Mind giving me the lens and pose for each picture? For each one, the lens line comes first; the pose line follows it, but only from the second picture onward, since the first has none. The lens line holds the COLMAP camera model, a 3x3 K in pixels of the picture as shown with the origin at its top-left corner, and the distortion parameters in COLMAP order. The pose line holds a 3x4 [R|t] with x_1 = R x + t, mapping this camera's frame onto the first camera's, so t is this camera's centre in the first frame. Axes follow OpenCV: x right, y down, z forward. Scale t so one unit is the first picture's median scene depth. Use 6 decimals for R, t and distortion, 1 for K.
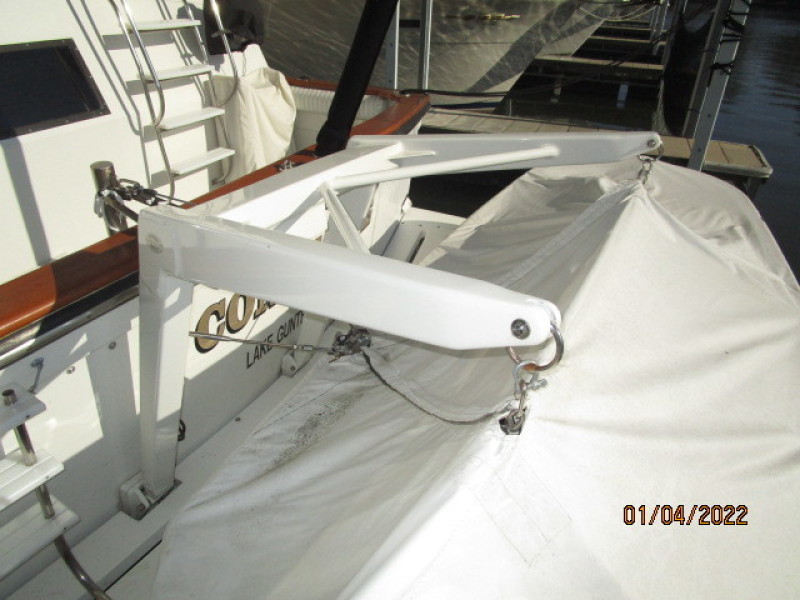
lens RADIAL K [[570.2, 0, 400.0], [0, 570.2, 300.0], [0, 0, 1]] dist [-0.026088, 0.006209]
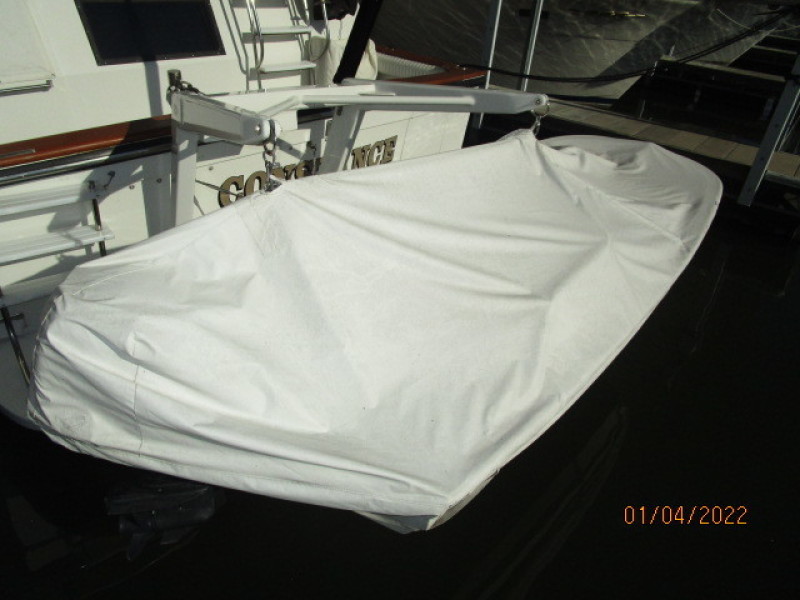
lens RADIAL K [[570.2, 0, 400.0], [0, 570.2, 300.0], [0, 0, 1]] dist [-0.026088, 0.006209]
pose [[0.956034, 0.193985, -0.219927, 0.279100], [-0.189770, 0.980999, 0.040343, 0.105186], [0.223574, 0.003166, 0.974682, -0.211419]]
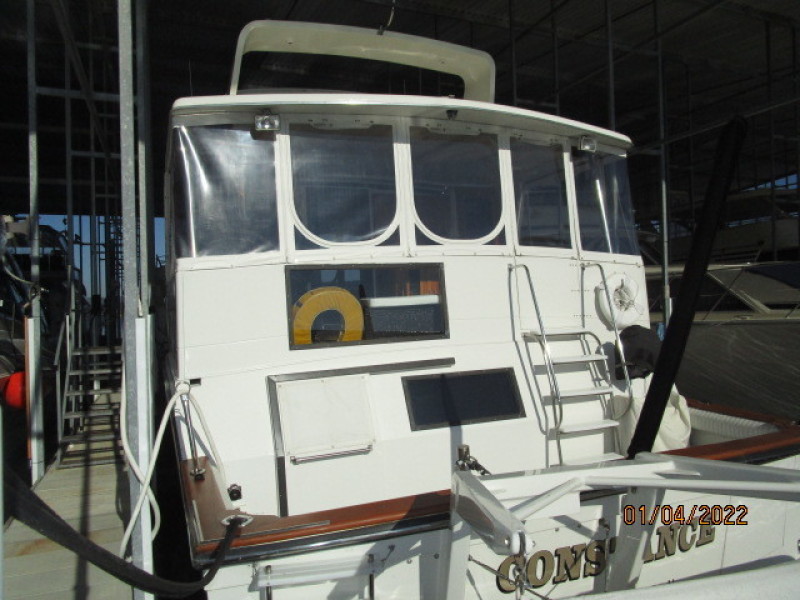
lens RADIAL K [[570.2, 0, 400.0], [0, 570.2, 300.0], [0, 0, 1]] dist [-0.026088, 0.006209]
pose [[0.687503, -0.059167, -0.723767, 0.297217], [-0.310461, 0.877050, -0.366603, 0.030824], [0.656471, 0.476742, 0.584605, -0.167063]]
